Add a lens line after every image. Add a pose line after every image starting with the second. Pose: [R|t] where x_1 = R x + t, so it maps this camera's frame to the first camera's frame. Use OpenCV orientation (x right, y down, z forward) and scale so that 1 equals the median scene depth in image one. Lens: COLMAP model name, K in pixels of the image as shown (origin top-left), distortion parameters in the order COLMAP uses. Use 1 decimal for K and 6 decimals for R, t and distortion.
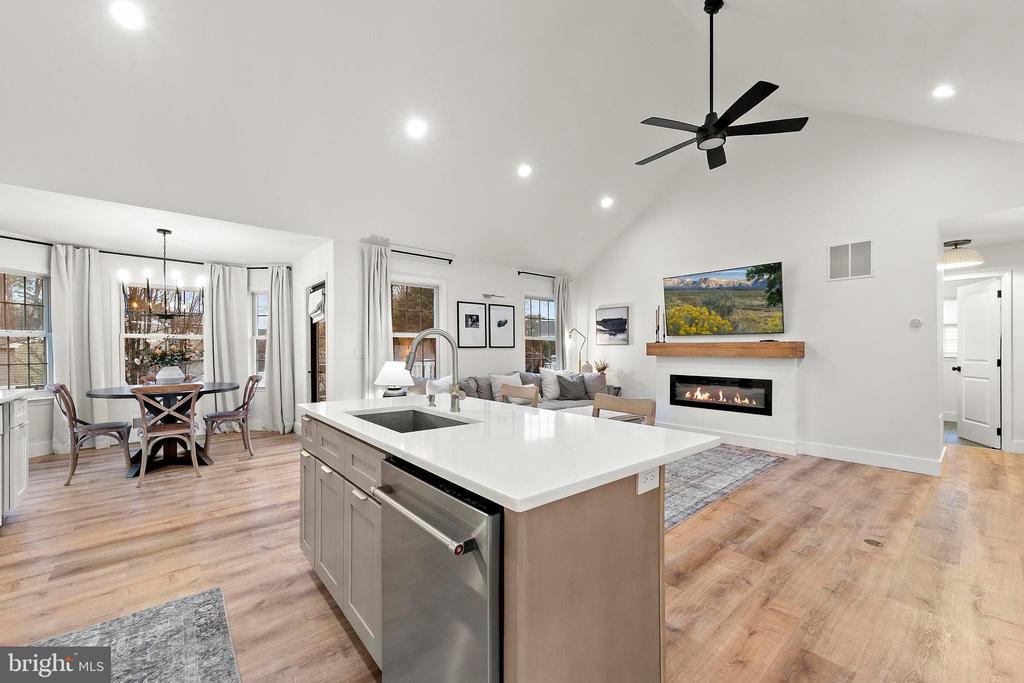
lens RADIAL K [[406.2, 0, 511.1], [0, 406.2, 351.0], [0, 0, 1]] dist [0.004295, 0.000211]
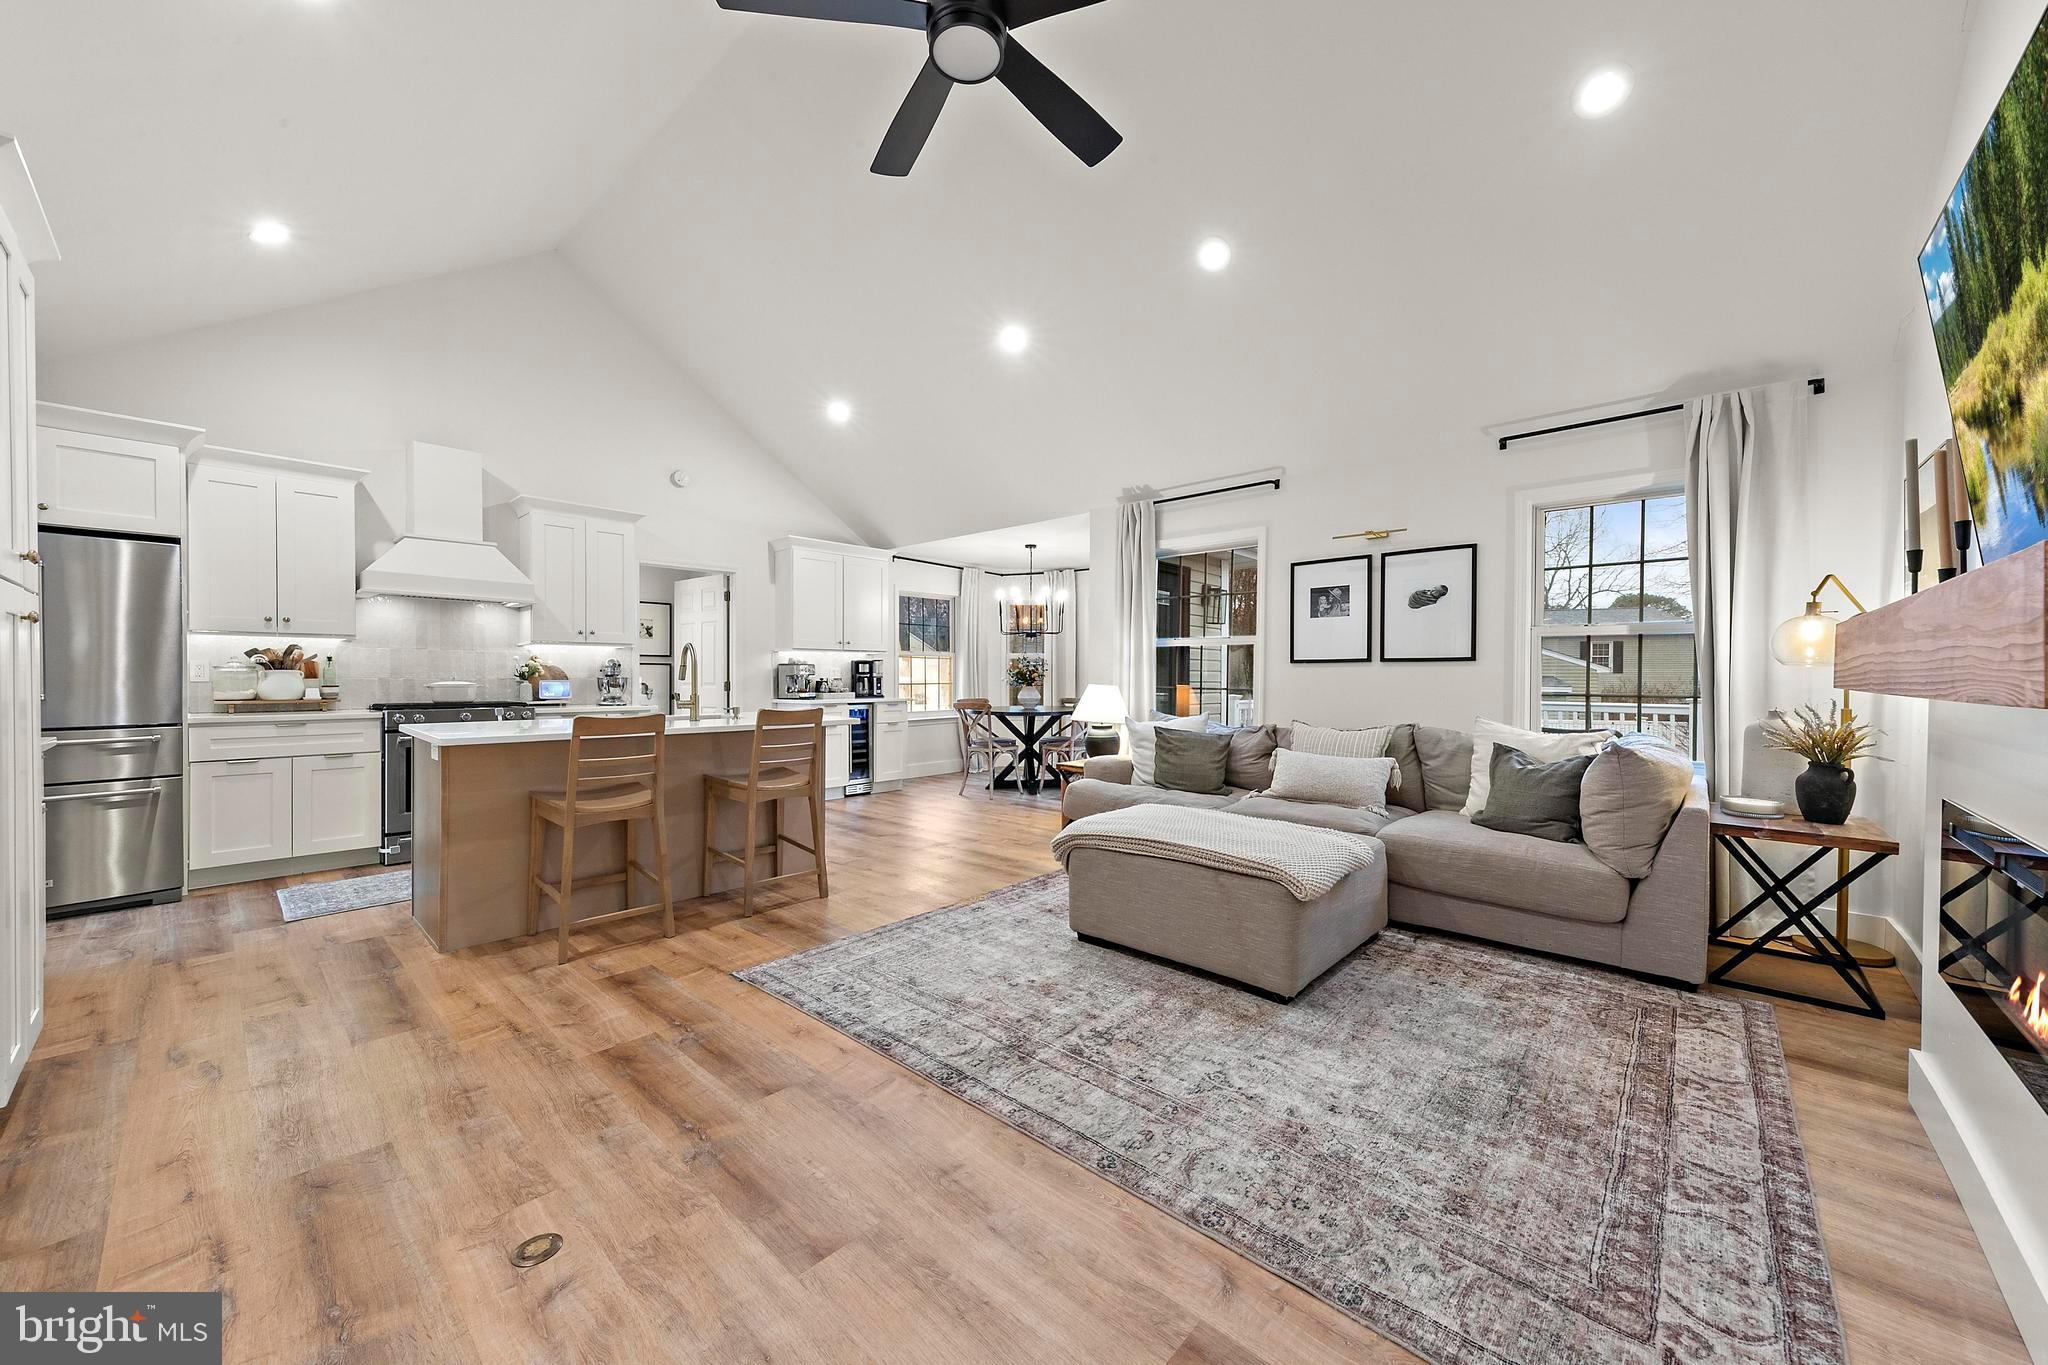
lens RADIAL K [[746.6, 0, 1022.2], [0, 746.6, 682.7], [0, 0, 1]] dist [0.011299, -0.003332]
pose [[0.116985, 0.010954, -0.993073, 0.795077], [-0.008747, 0.999912, 0.009999, 0.010292], [0.993095, 0.007517, 0.117070, 0.687131]]
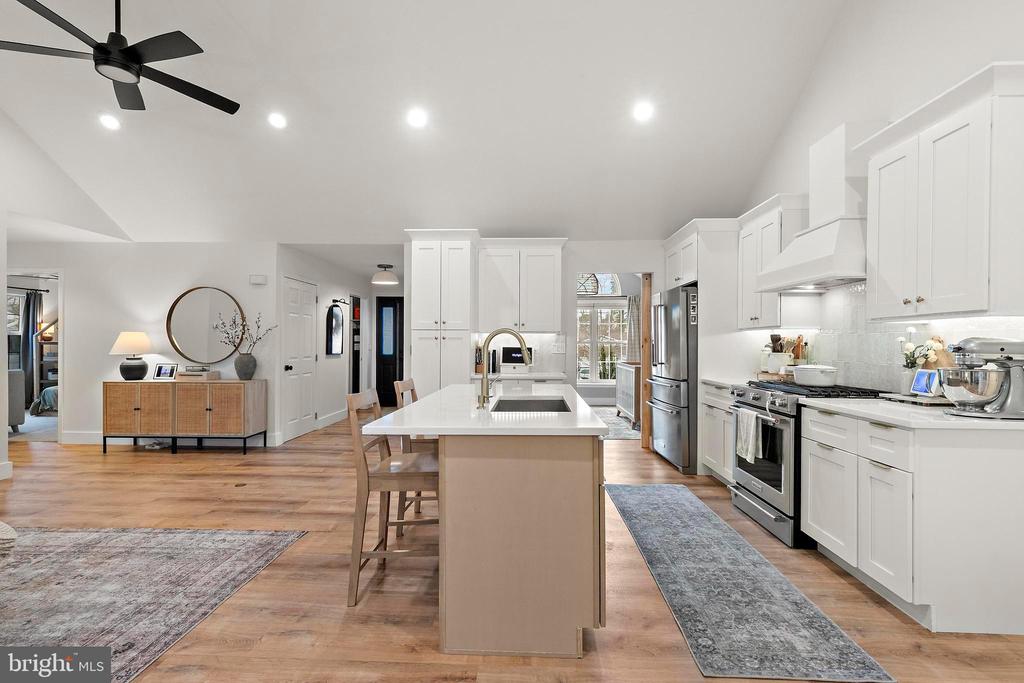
lens RADIAL K [[449.4, 0, 513.7], [0, 449.4, 343.9], [0, 0, 1]] dist [0.003551, -0.000155]
pose [[-0.735198, -0.000354, 0.677852, -0.435626], [0.001307, 0.999997, 0.001939, -0.005662], [-0.677851, 0.002312, -0.735196, 0.787284]]
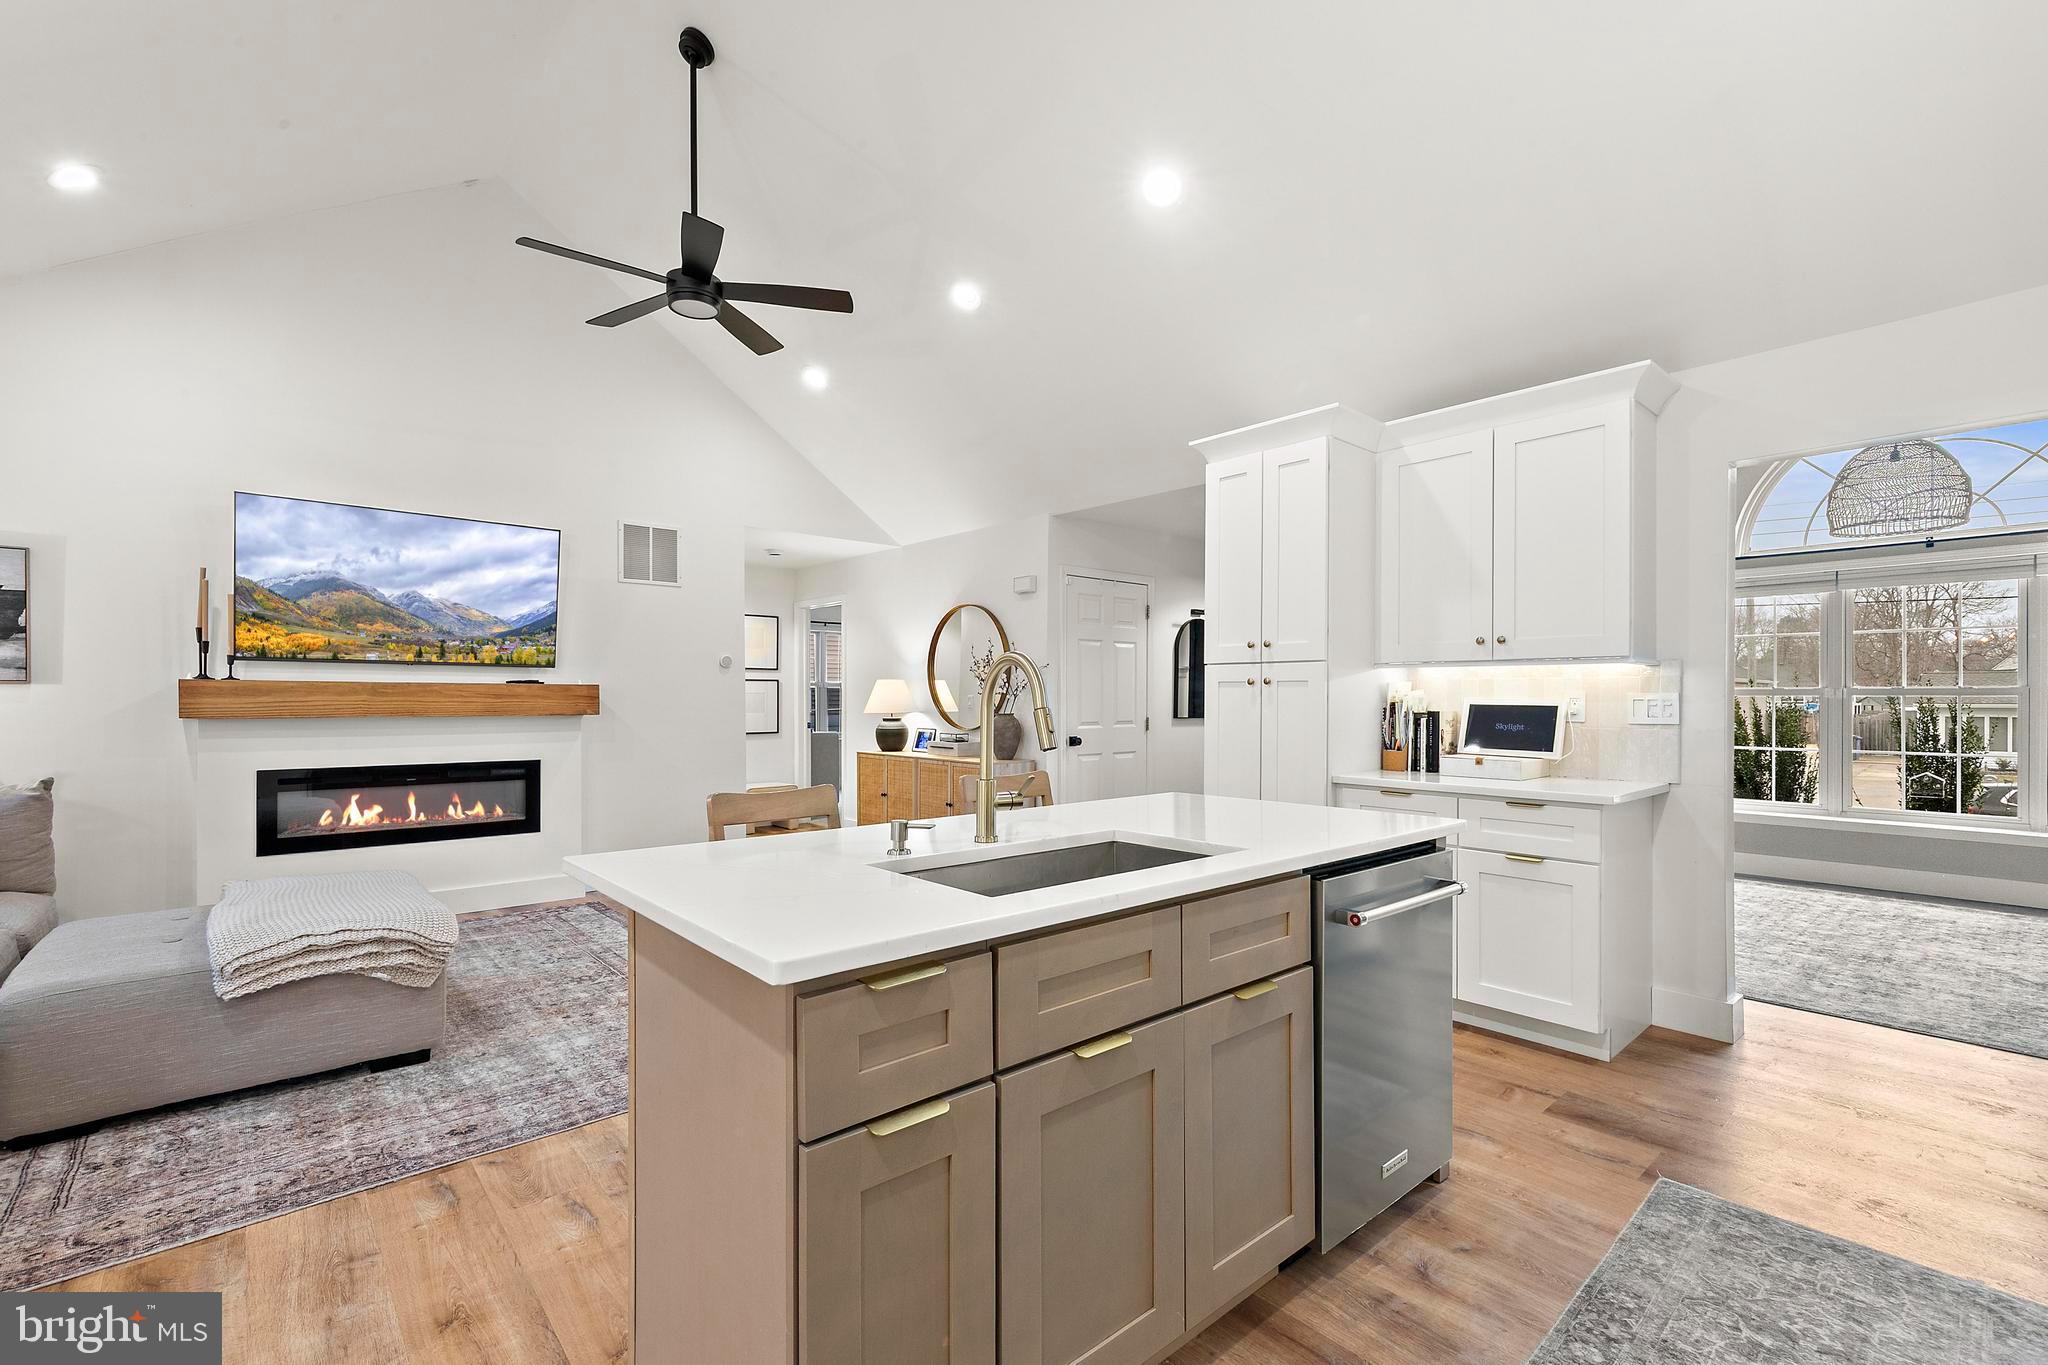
lens RADIAL K [[884.1, 0, 1027.7], [0, 884.1, 698.6], [0, 0, 1]] dist [0.002052, 0.000062]
pose [[-0.016728, 0.000431, 0.999860, -0.462852], [0.003553, 0.999994, -0.000371, -0.002018], [-0.999854, 0.003547, -0.016730, 0.415263]]
